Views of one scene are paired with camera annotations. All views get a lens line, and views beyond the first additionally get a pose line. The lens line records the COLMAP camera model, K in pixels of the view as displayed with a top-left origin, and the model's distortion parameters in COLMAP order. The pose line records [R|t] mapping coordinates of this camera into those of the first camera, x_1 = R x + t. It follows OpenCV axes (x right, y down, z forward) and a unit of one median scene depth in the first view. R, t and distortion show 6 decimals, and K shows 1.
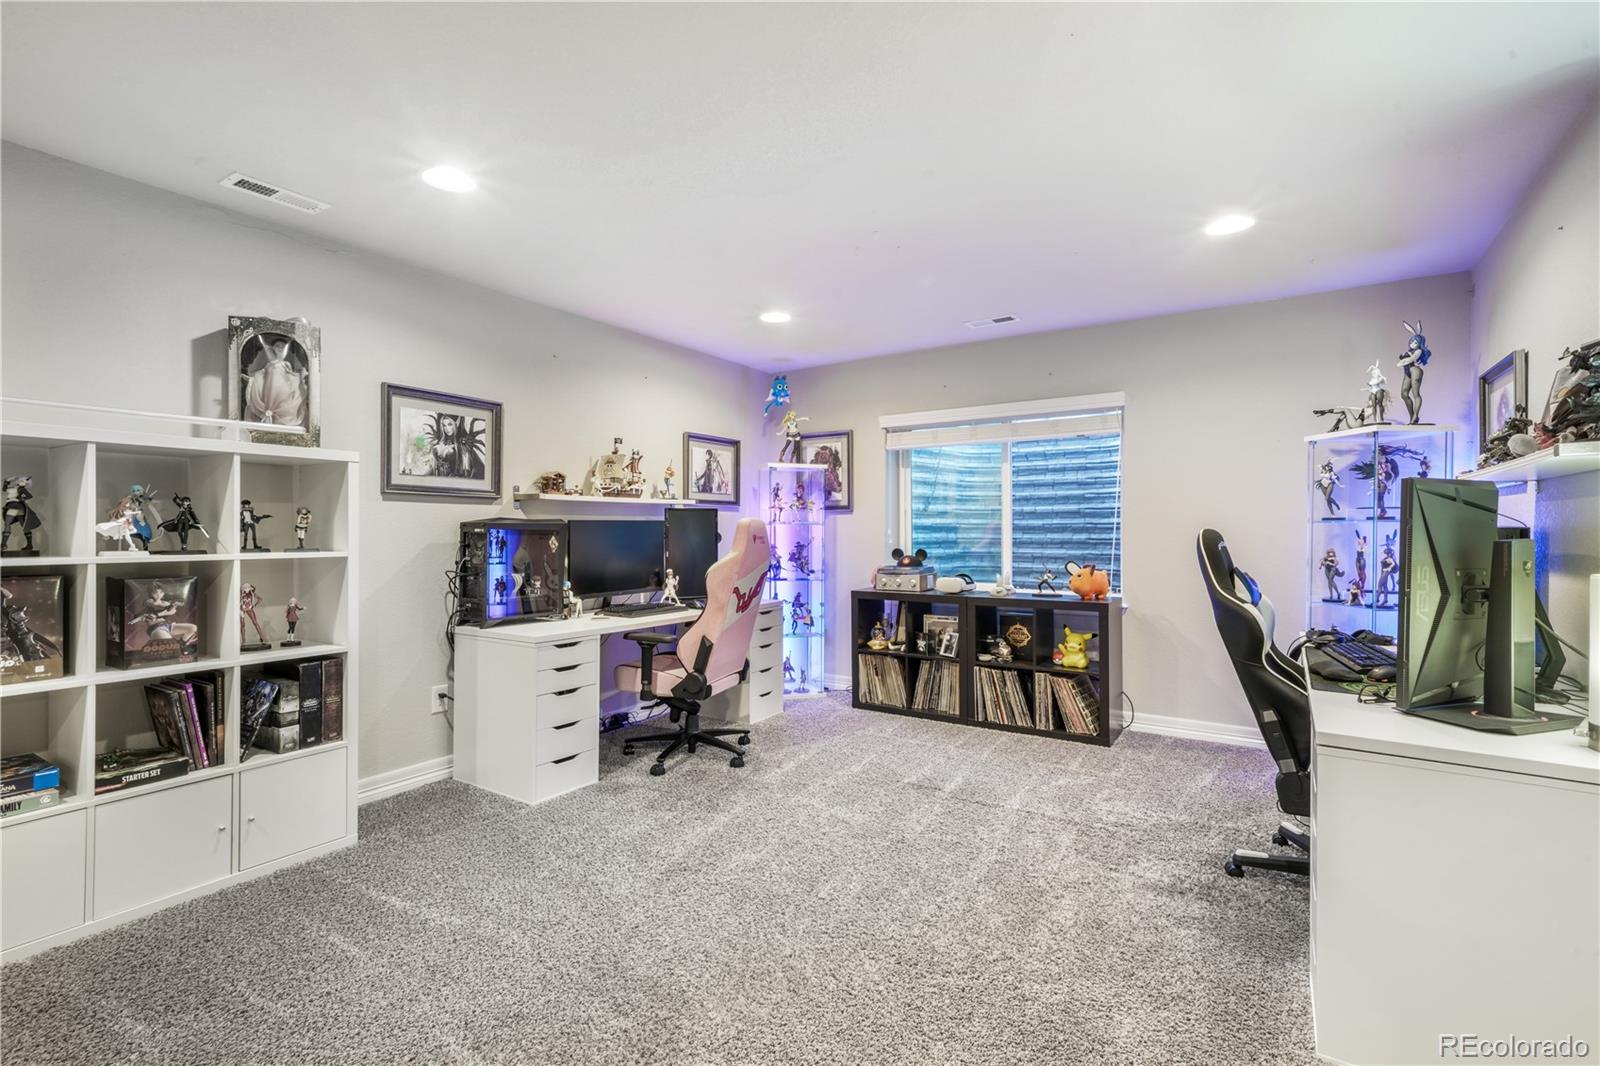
lens RADIAL K [[717.6, 0, 802.8], [0, 717.6, 535.1], [0, 0, 1]] dist [0.016716, -0.000578]
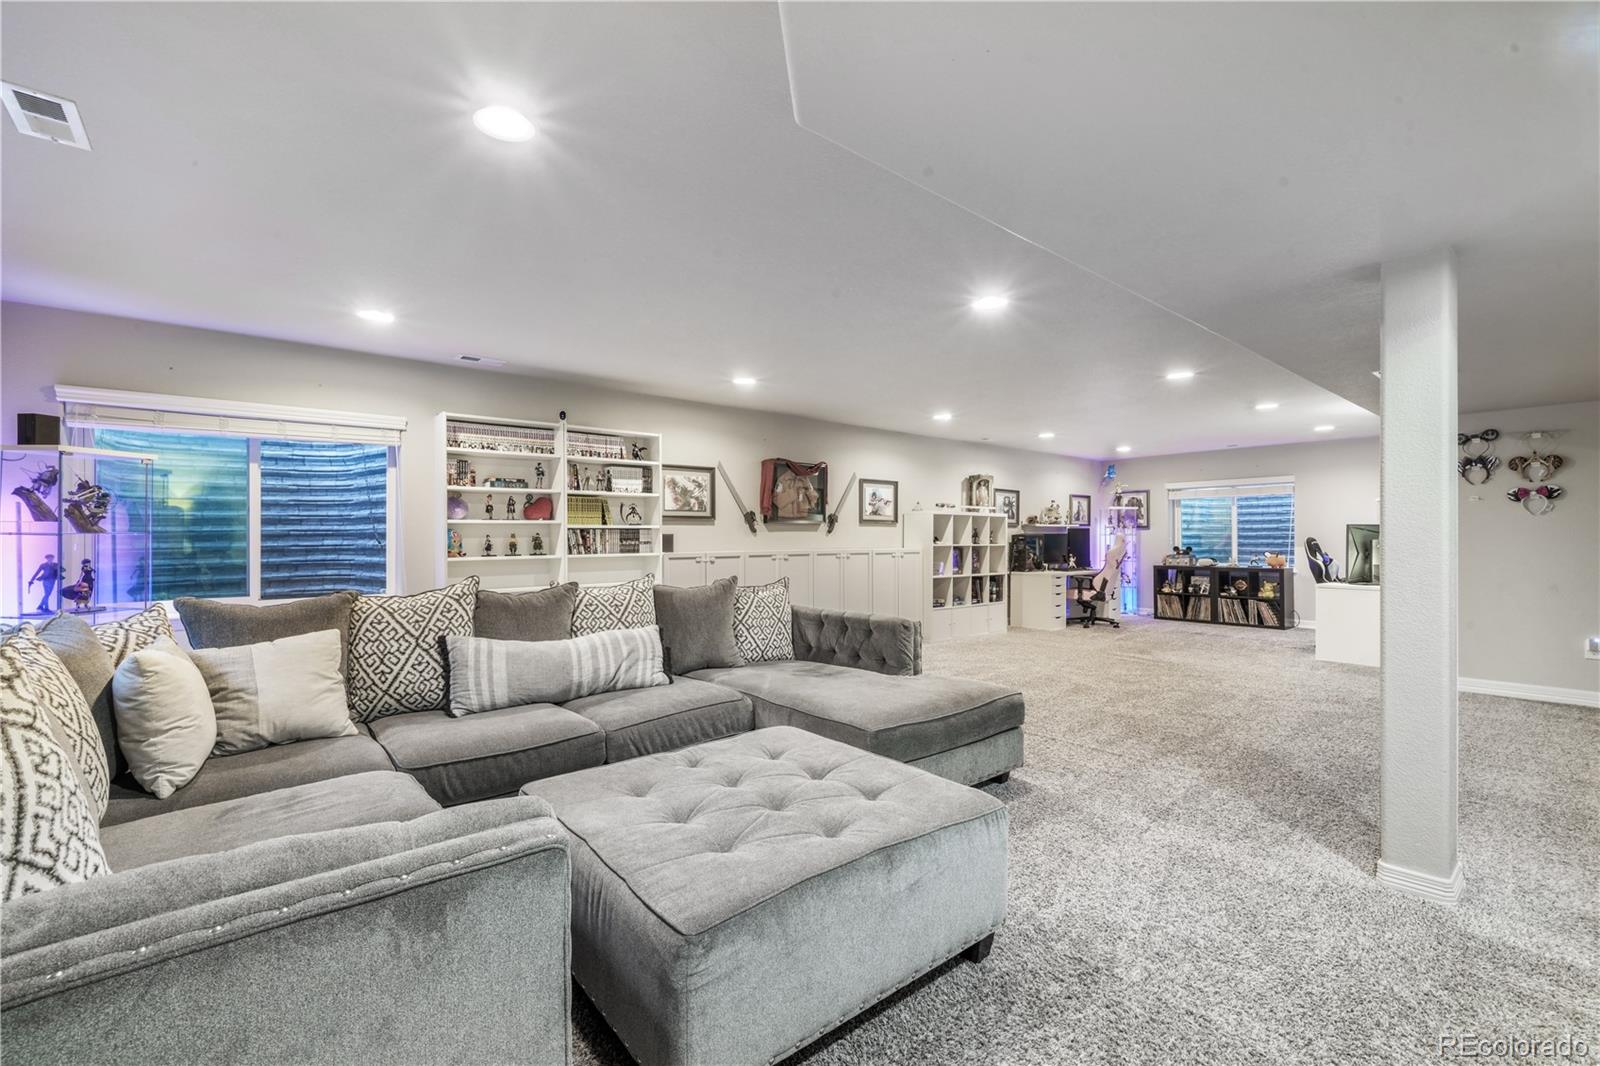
lens RADIAL K [[696.7, 0, 795.0], [0, 696.7, 536.7], [0, 0, 1]] dist [0.007040, 0.000307]
pose [[0.958919, -0.001517, -0.283675, -0.391077], [-0.001507, 0.999944, -0.010444, 0.014110], [0.283675, 0.010442, 0.958864, -1.403980]]
